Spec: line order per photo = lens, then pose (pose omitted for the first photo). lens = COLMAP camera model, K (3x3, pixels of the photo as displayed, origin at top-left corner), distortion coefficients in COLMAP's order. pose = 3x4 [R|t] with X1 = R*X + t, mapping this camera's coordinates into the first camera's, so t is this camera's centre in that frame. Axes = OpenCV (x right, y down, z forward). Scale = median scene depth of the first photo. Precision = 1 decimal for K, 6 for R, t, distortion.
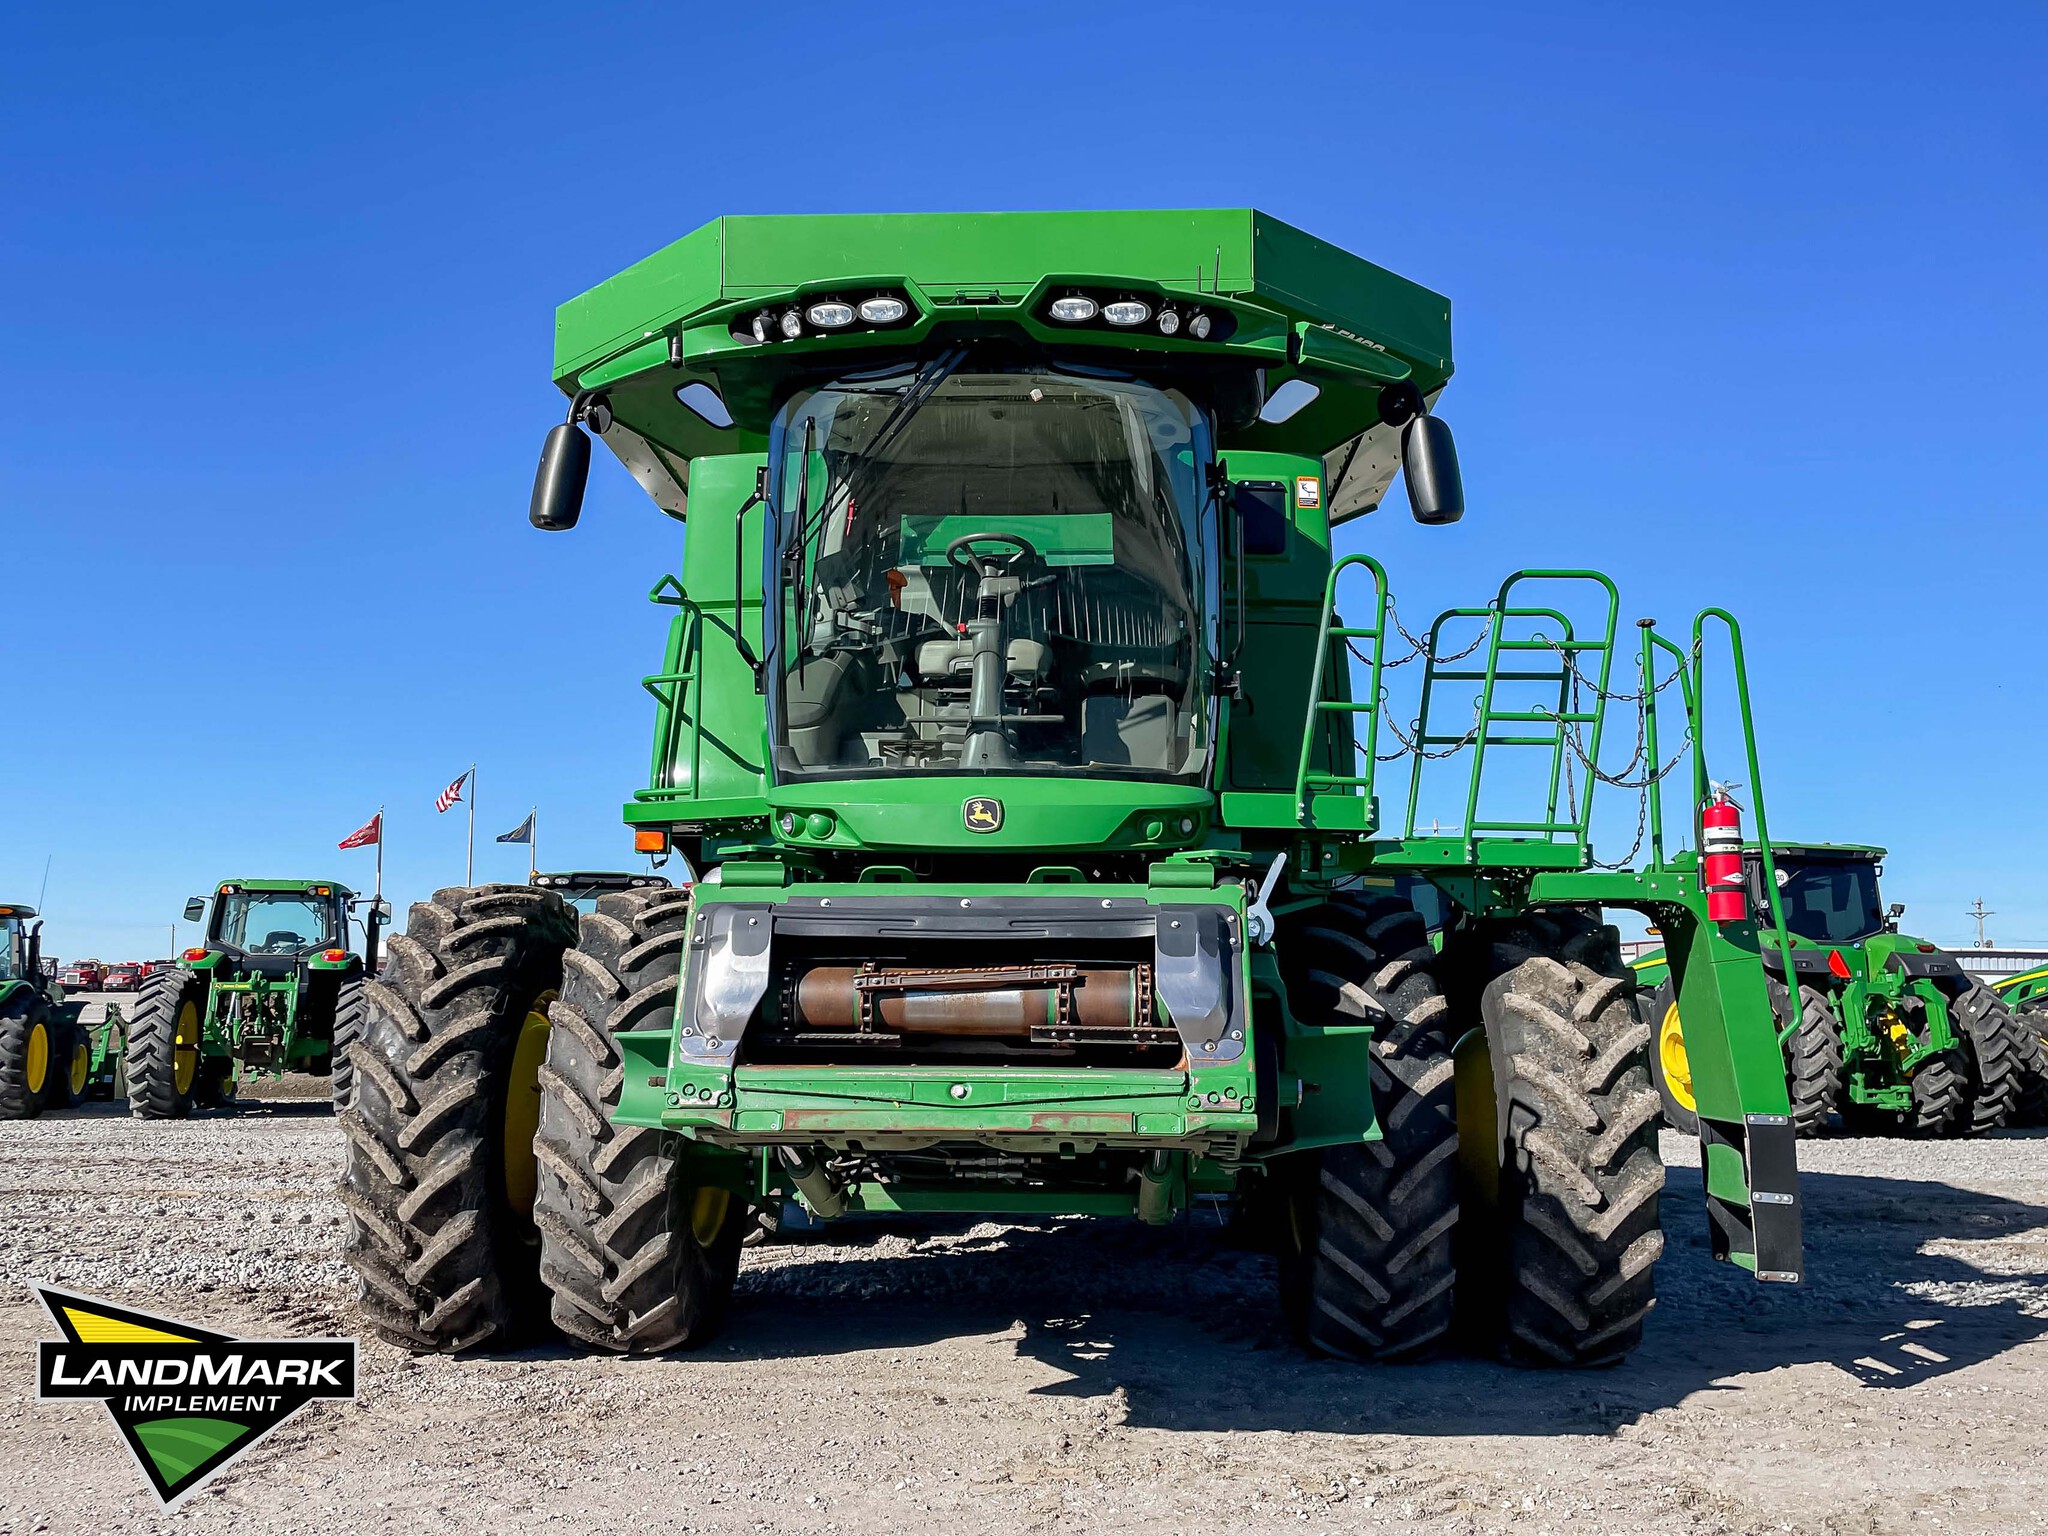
lens RADIAL K [[1886.8, 0, 1011.0], [0, 1886.8, 813.3], [0, 0, 1]] dist [0.216458, -0.532985]
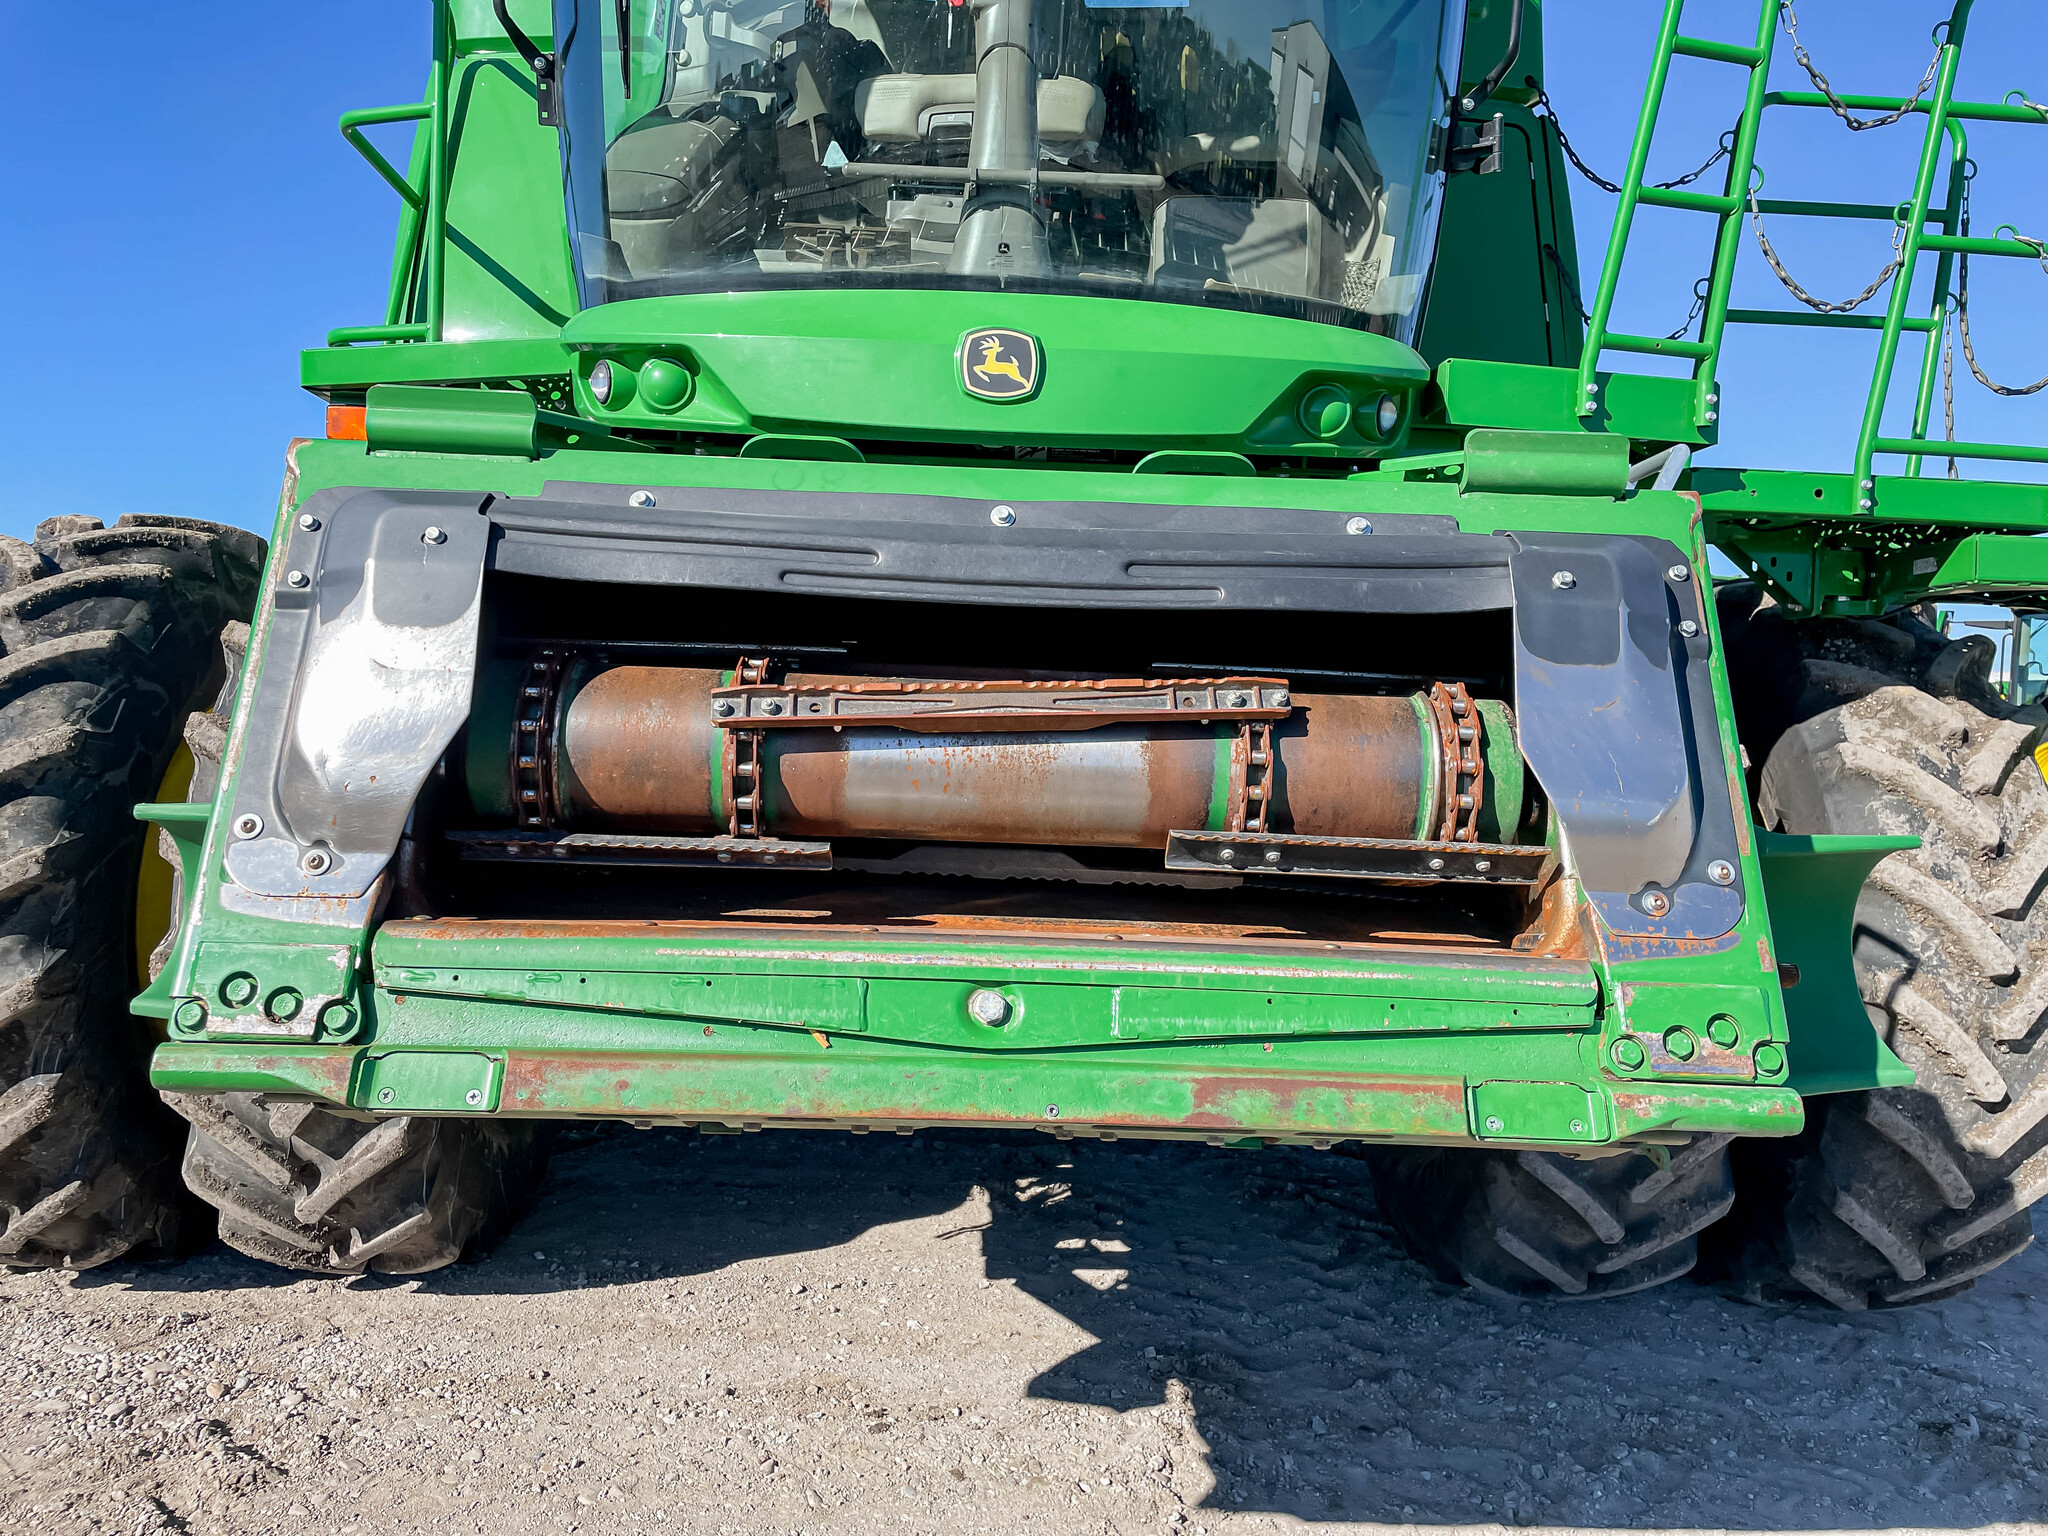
lens RADIAL K [[1559.6, 0, 1034.1], [0, 1559.6, 750.2], [0, 0, 1]] dist [0.072222, -0.091717]
pose [[0.995542, 0.025208, 0.090889, -0.038959], [-0.036428, 0.991616, 0.123980, 0.047046], [-0.087001, -0.126738, 0.988113, 0.567836]]
